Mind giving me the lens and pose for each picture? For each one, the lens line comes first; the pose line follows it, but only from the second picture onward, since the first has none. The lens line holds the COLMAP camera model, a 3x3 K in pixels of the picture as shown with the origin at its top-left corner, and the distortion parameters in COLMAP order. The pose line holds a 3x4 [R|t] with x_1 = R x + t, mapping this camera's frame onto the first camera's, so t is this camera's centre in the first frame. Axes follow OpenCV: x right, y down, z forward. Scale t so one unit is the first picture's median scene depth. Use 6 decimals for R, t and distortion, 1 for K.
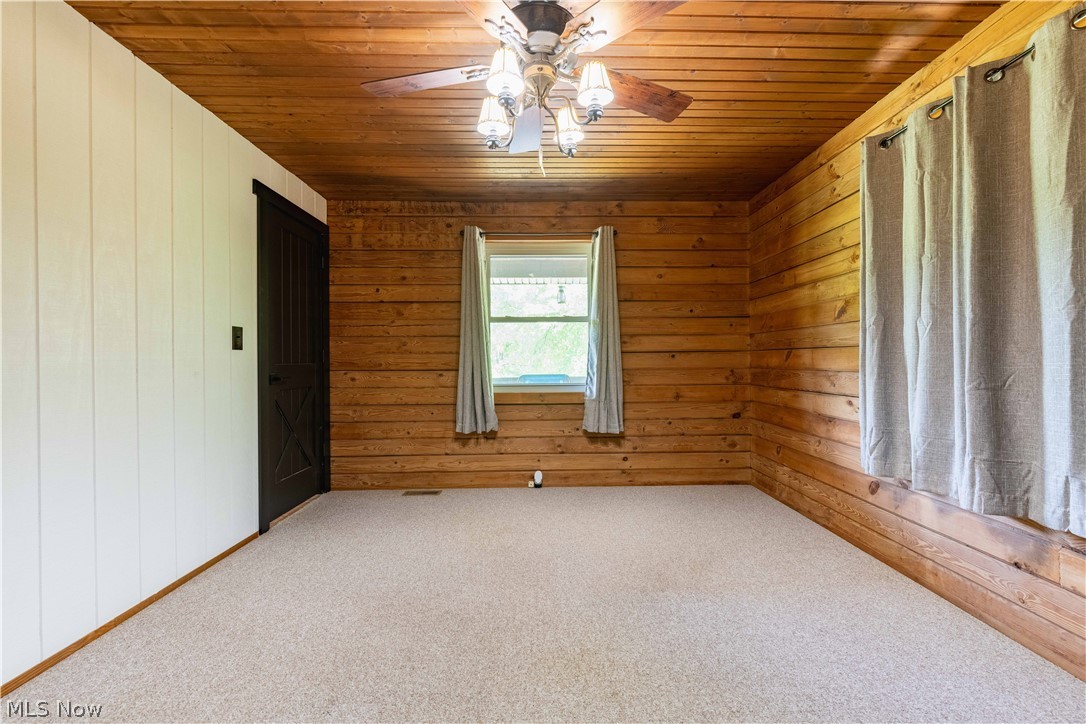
lens RADIAL K [[474.1, 0, 551.5], [0, 474.1, 360.5], [0, 0, 1]] dist [0.003453, -0.001507]
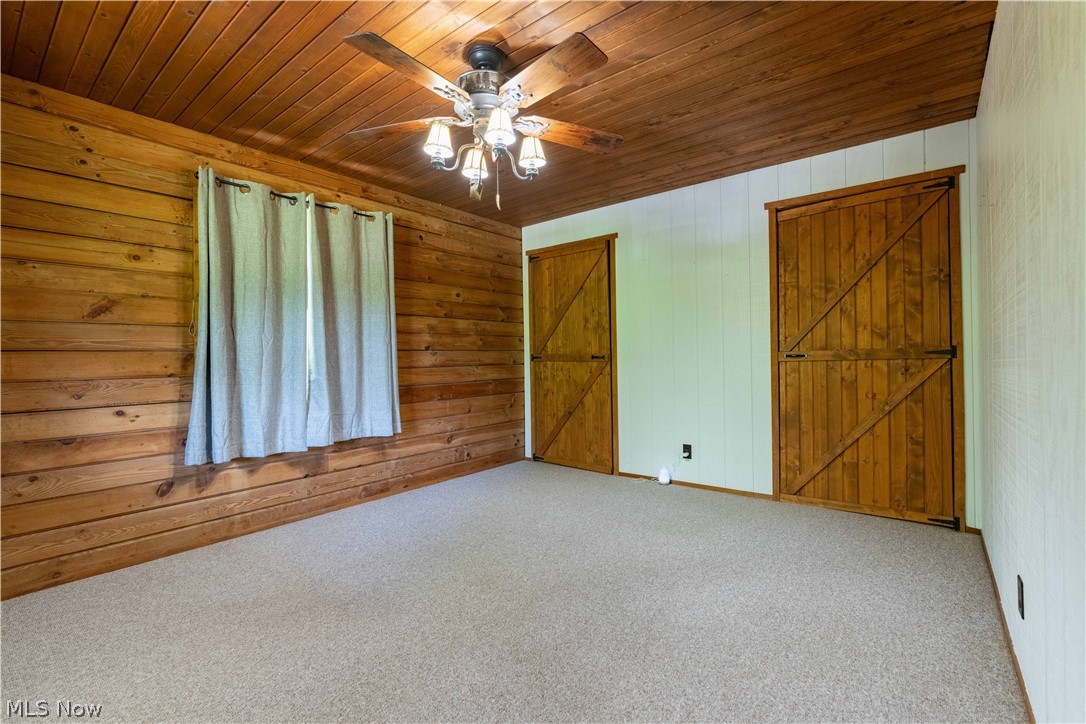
lens RADIAL K [[474.1, 0, 548.2], [0, 474.1, 360.3], [0, 0, 1]] dist [0.003453, -0.001507]
pose [[-0.765599, 0.017777, 0.643073, -0.638919], [0.023897, 0.999714, 0.000814, 0.007608], [-0.642875, 0.015991, -0.765804, 1.271735]]
